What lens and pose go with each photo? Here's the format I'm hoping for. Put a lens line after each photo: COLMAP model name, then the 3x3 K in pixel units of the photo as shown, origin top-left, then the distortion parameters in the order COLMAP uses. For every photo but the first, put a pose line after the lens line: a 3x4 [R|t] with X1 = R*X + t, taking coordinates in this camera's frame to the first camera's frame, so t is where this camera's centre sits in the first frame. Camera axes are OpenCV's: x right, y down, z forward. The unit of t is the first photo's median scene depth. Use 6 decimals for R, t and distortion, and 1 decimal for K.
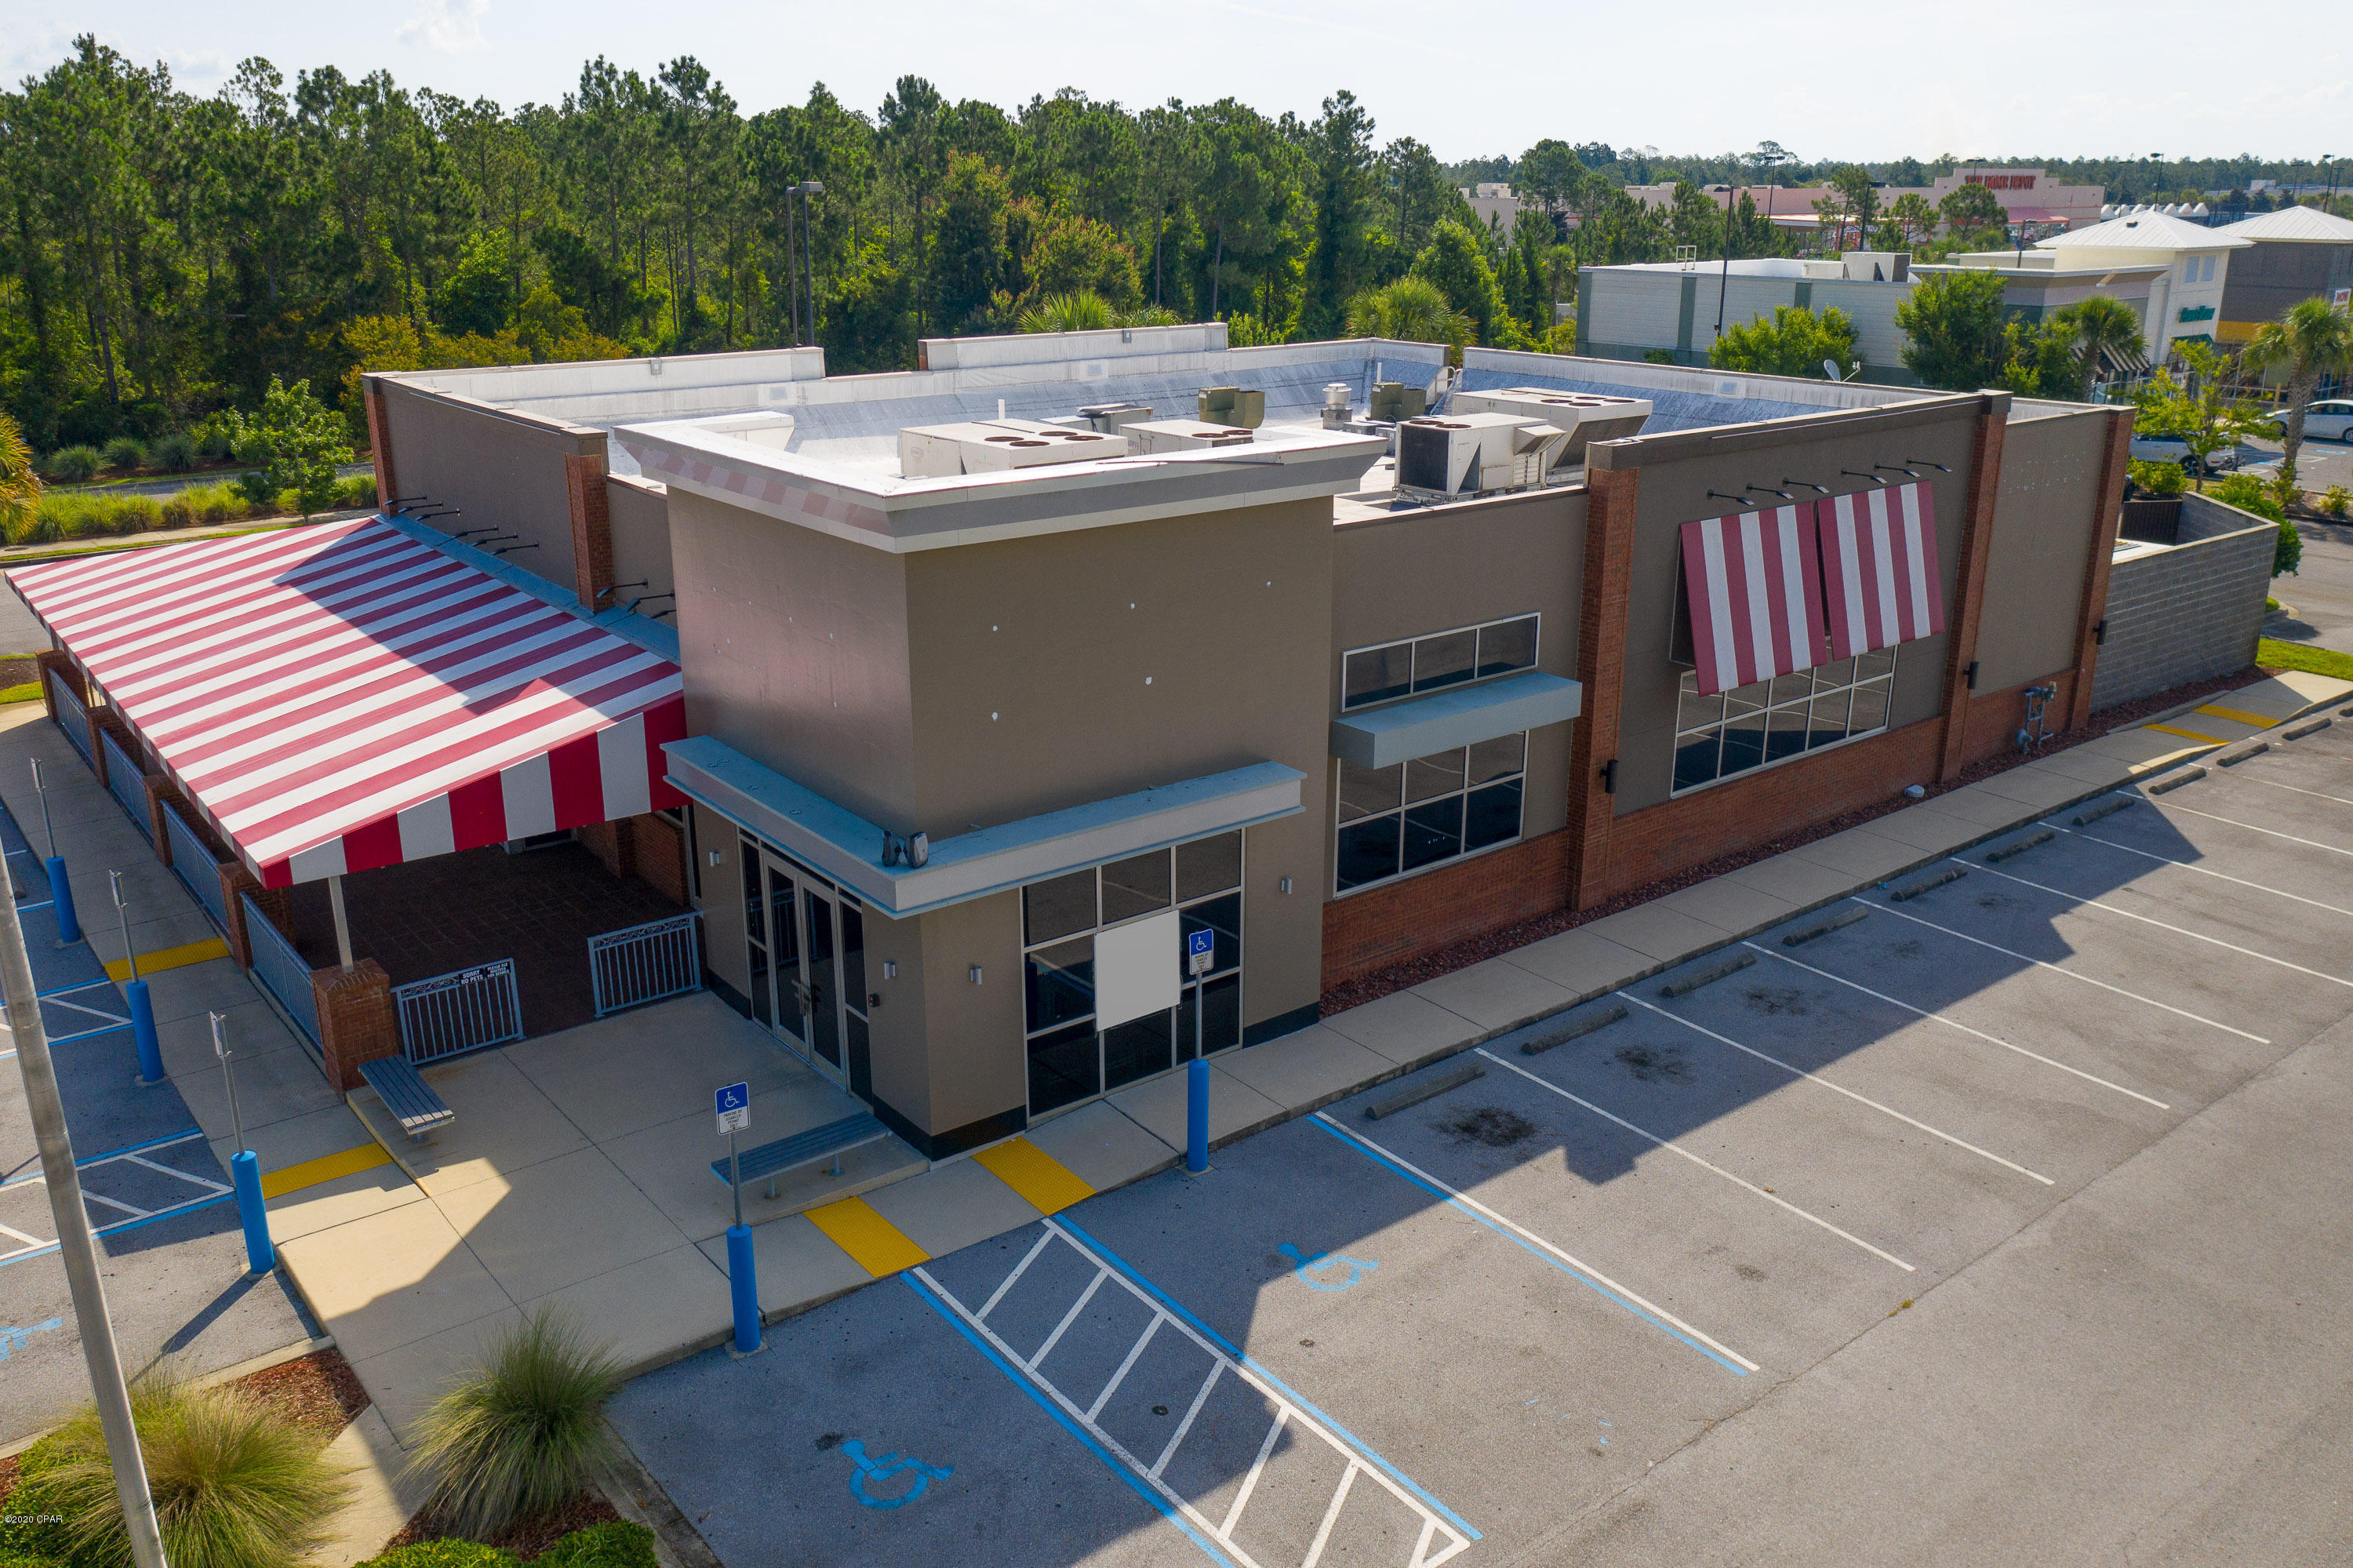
lens RADIAL K [[1843.6, 0, 1170.3], [0, 1843.6, 793.5], [0, 0, 1]] dist [-0.024748, -0.003121]
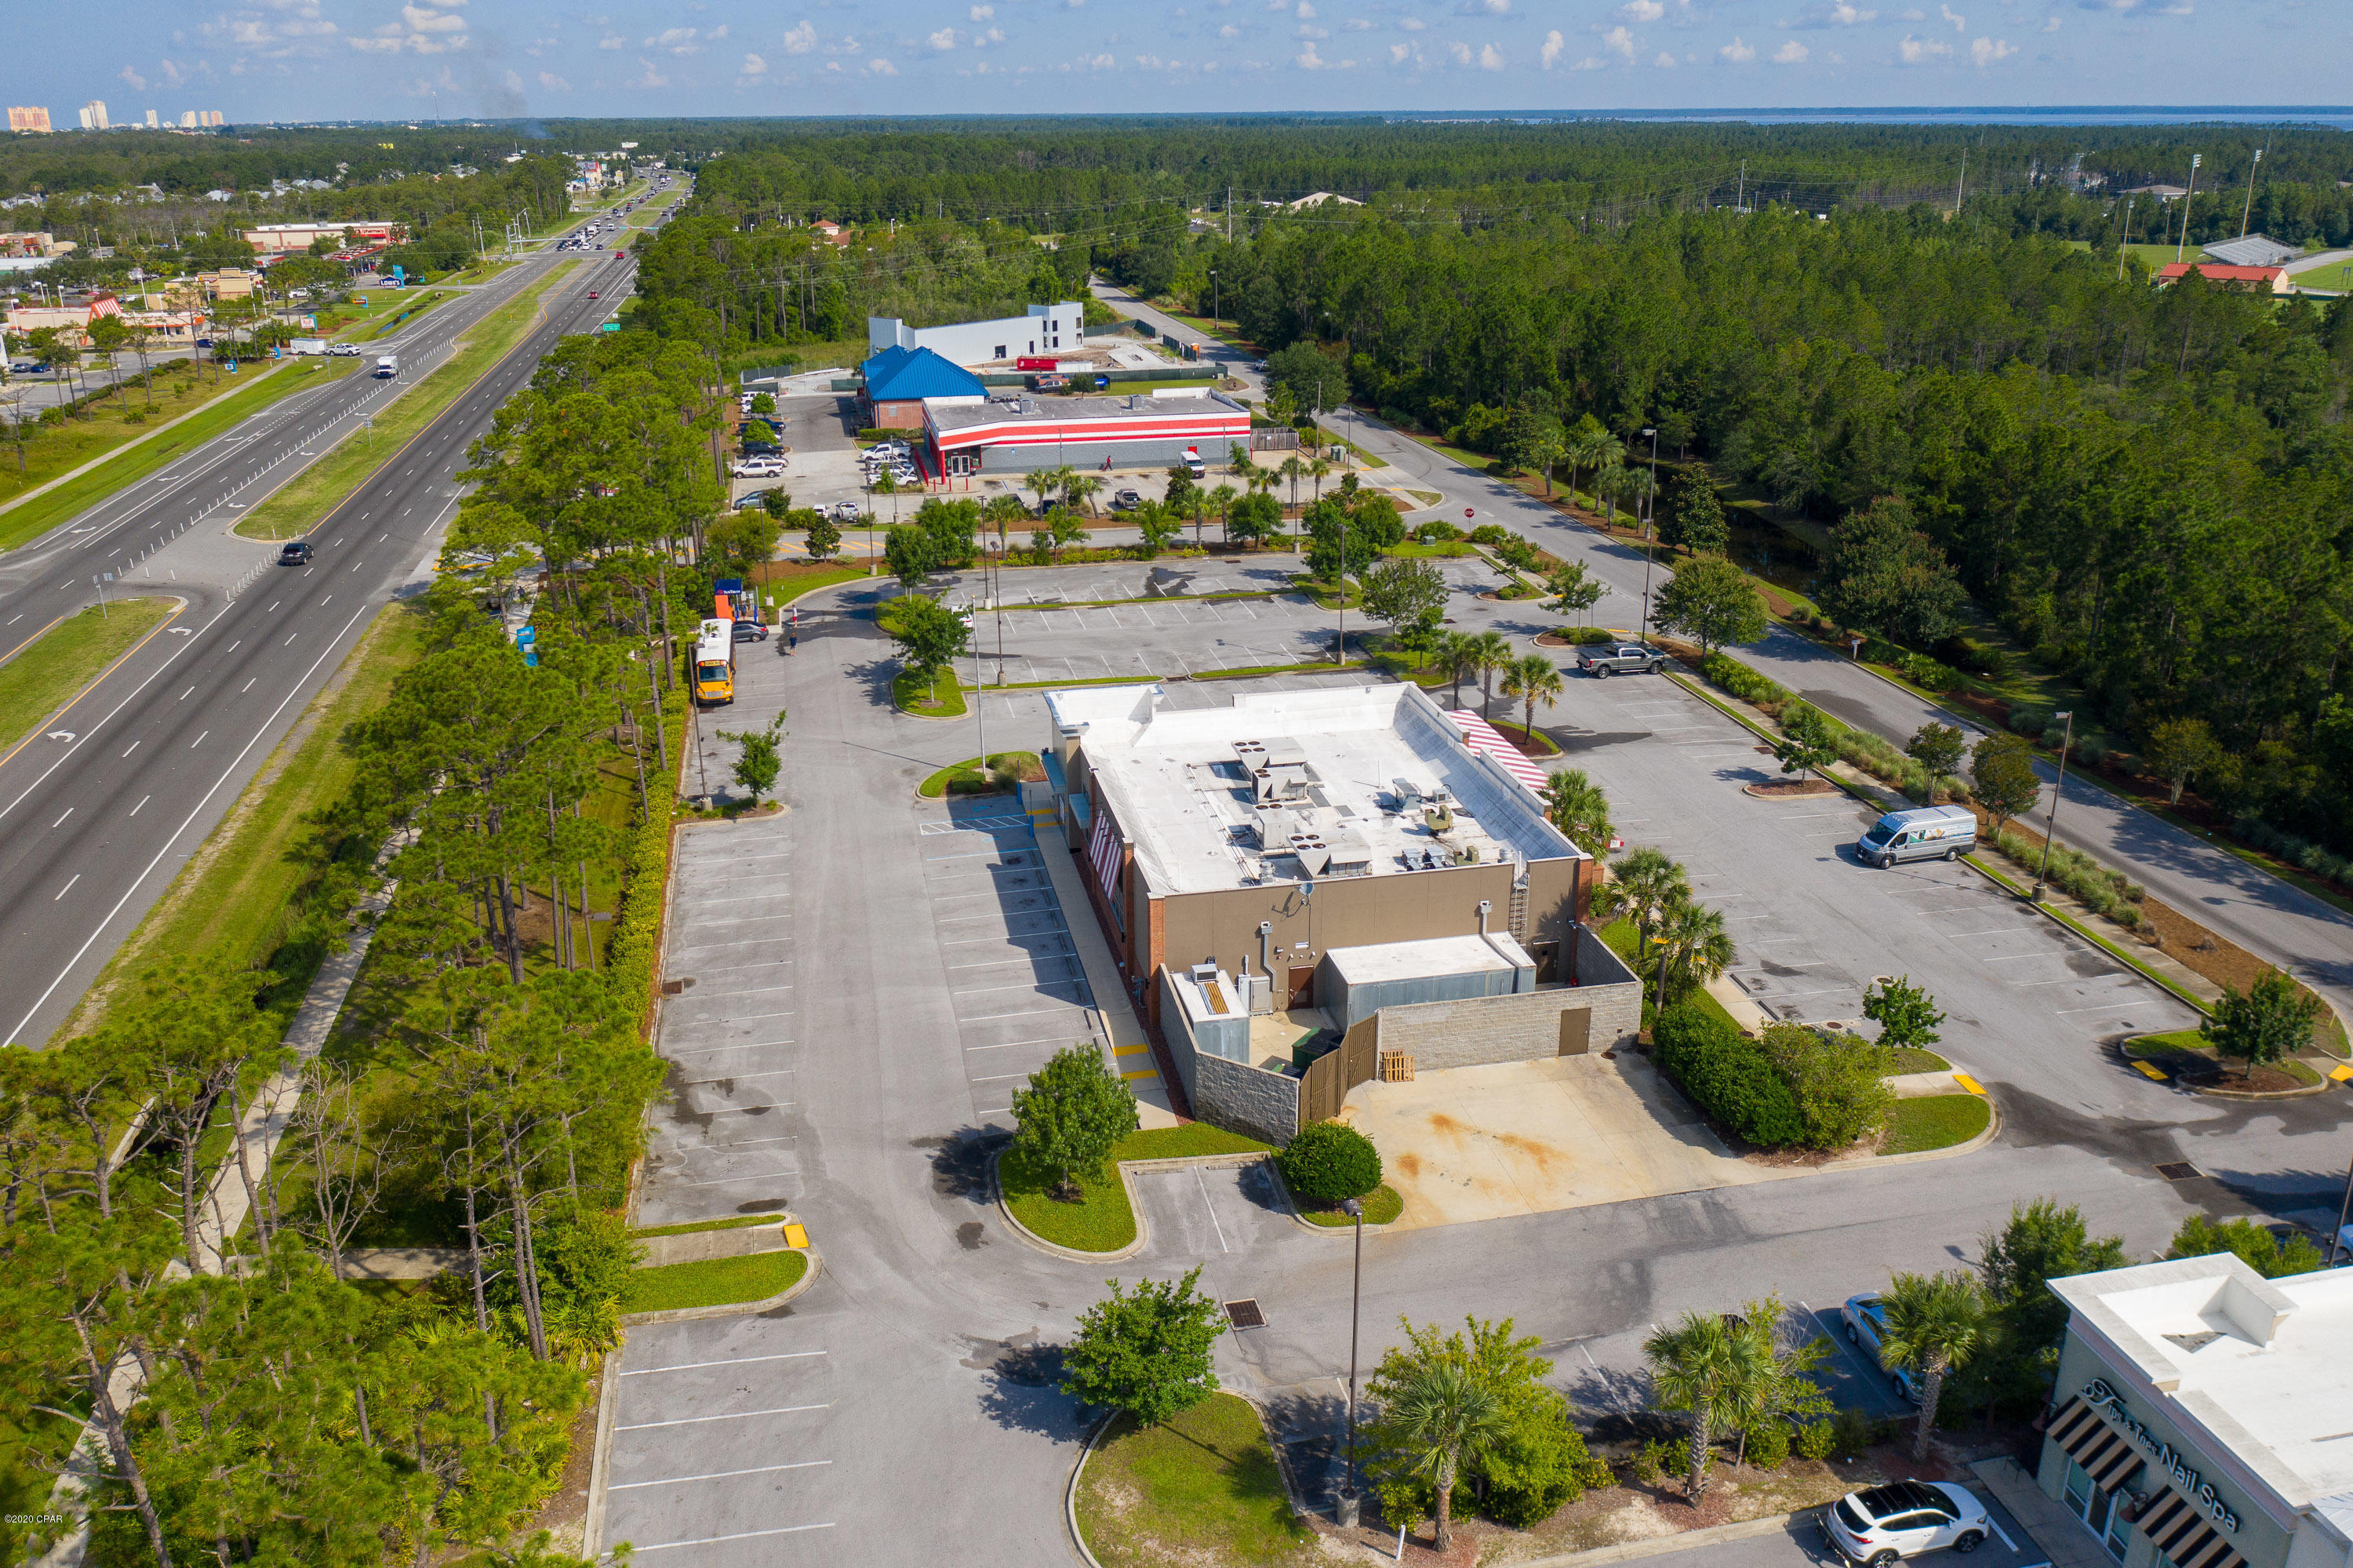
lens RADIAL K [[1848.5, 0, 1191.1], [0, 1848.5, 773.1], [0, 0, 1]] dist [-0.029708, 0.007475]
pose [[-0.433569, 0.309754, -0.846209, 3.205840], [-0.283904, 0.844285, 0.454512, -1.872984], [0.855229, 0.437305, -0.278115, 2.138034]]
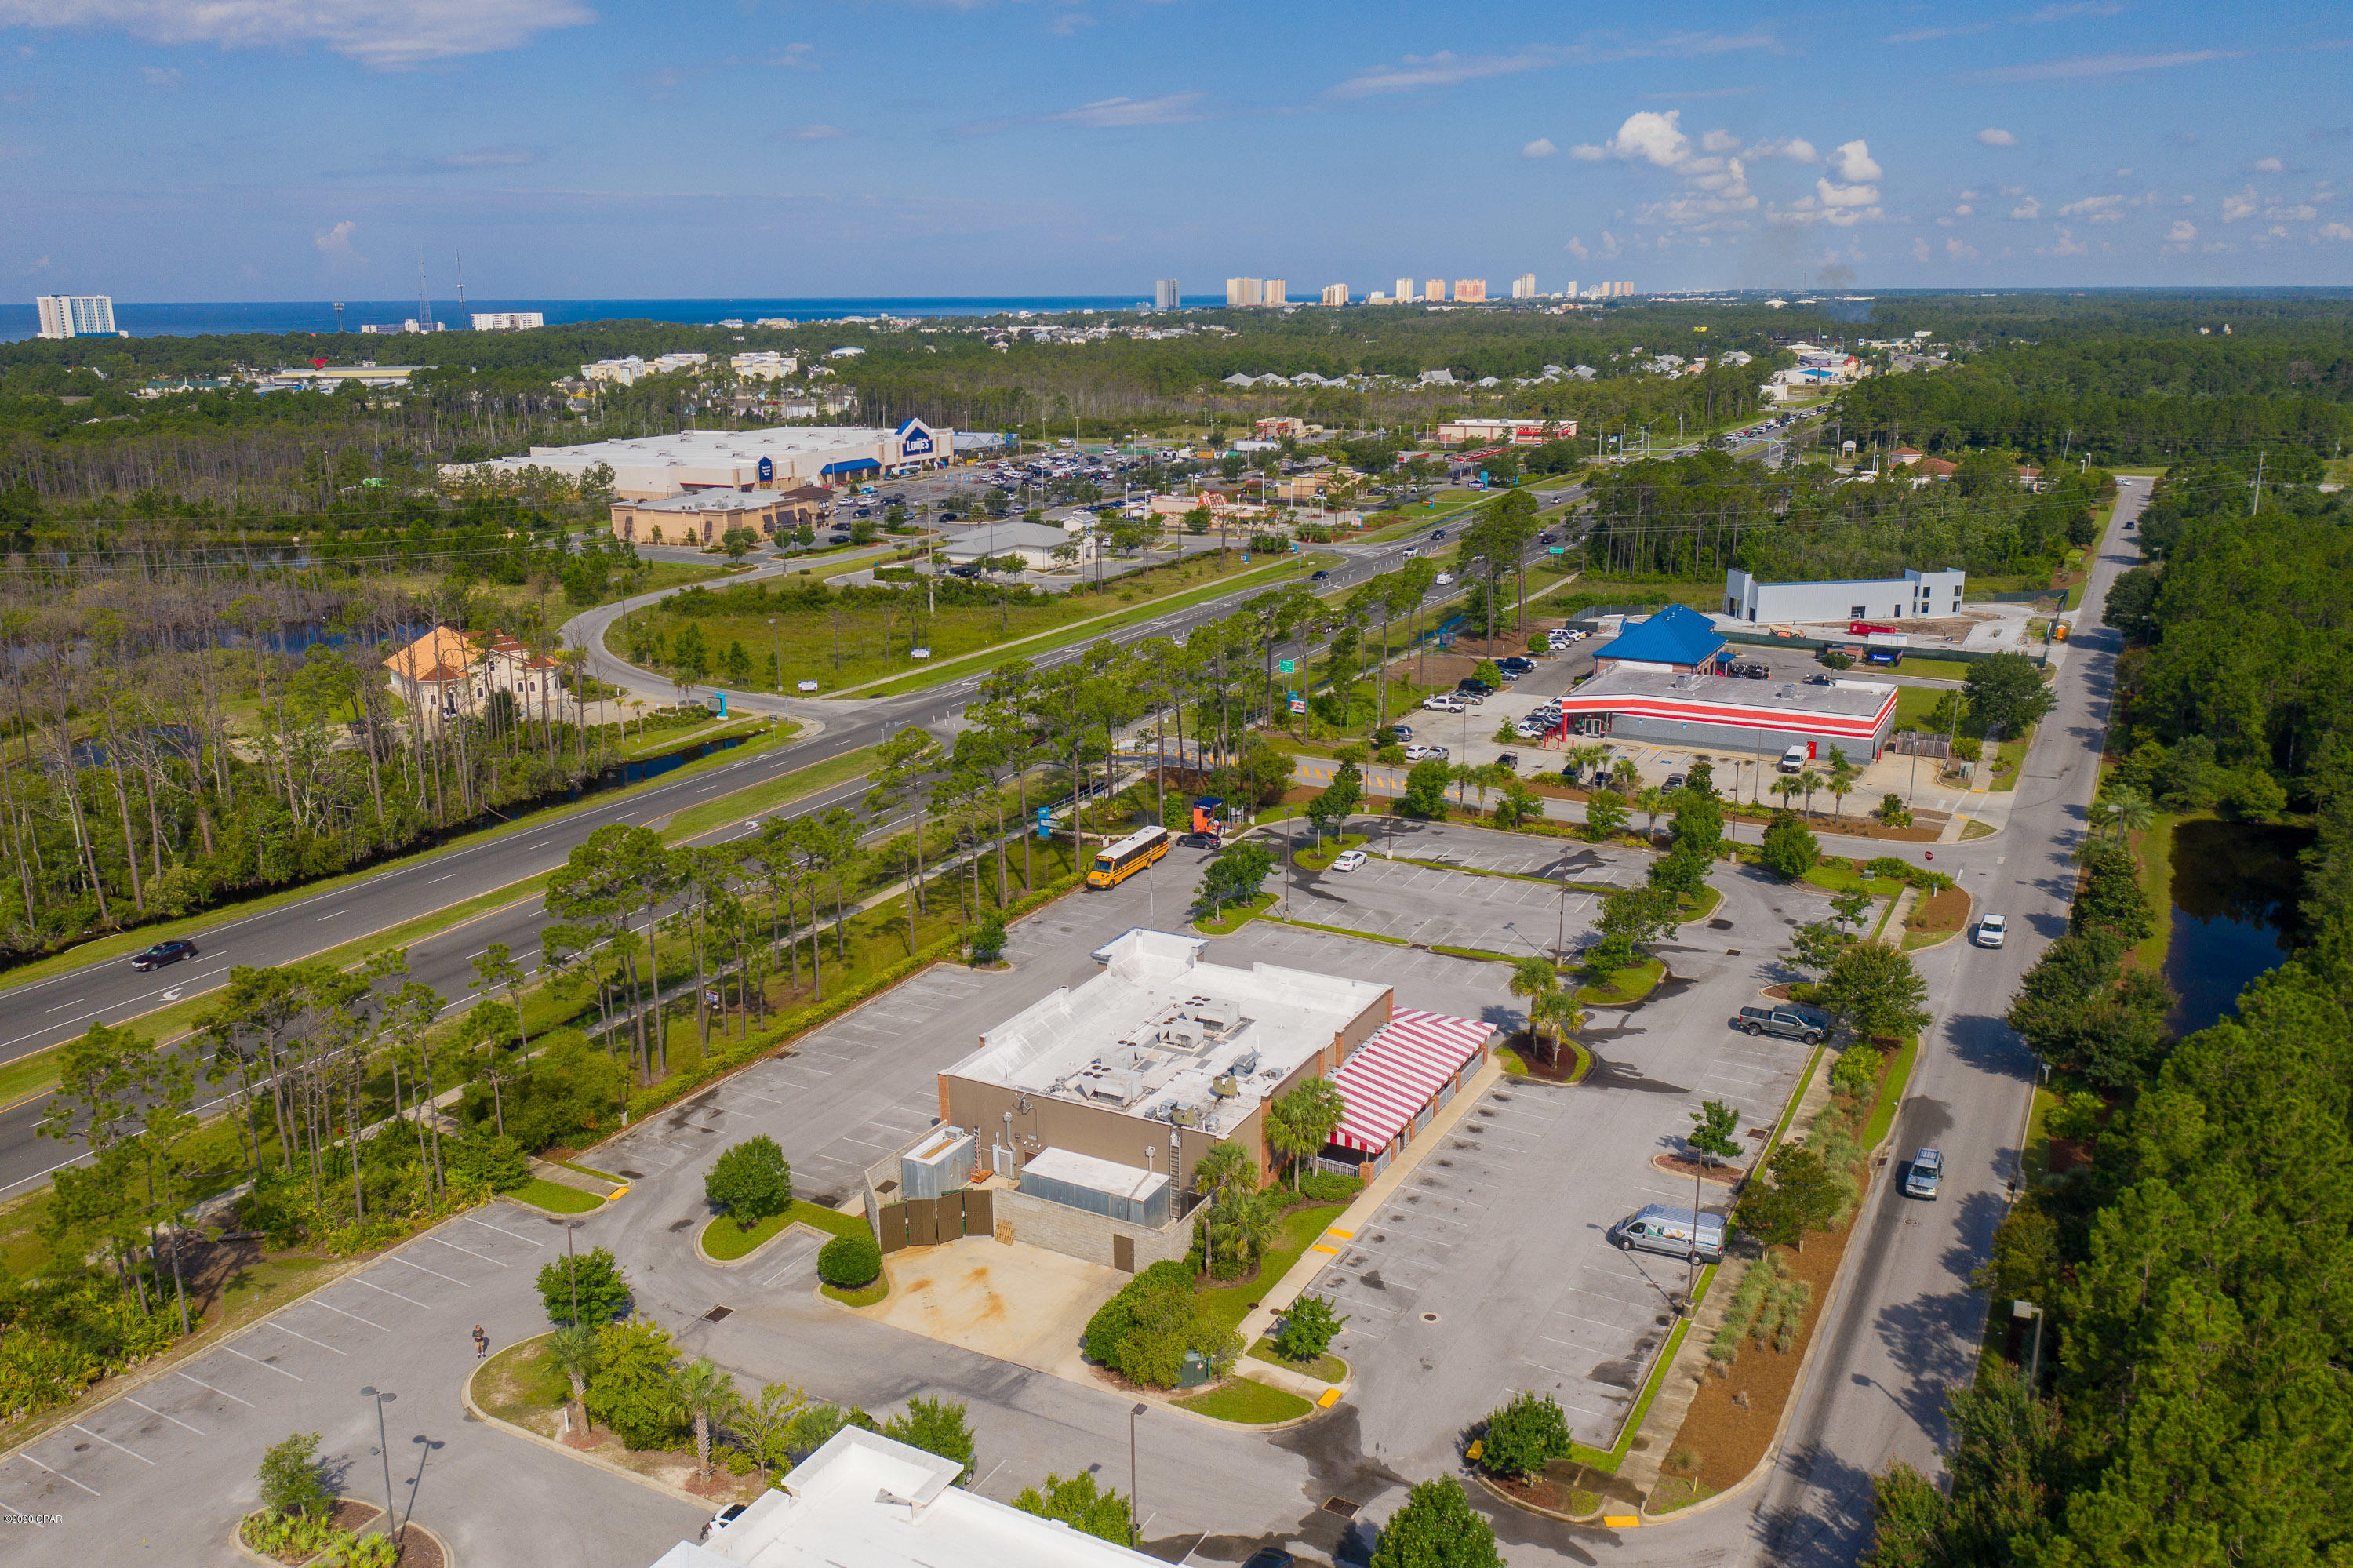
lens RADIAL K [[1843.6, 0, 1170.3], [0, 1843.6, 793.5], [0, 0, 1]] dist [-0.024748, -0.003121]
pose [[-0.916594, 0.117002, -0.382316, 1.826269], [-0.116799, 0.836153, 0.535916, -3.355085], [0.382378, 0.535872, -0.752747, 4.581879]]
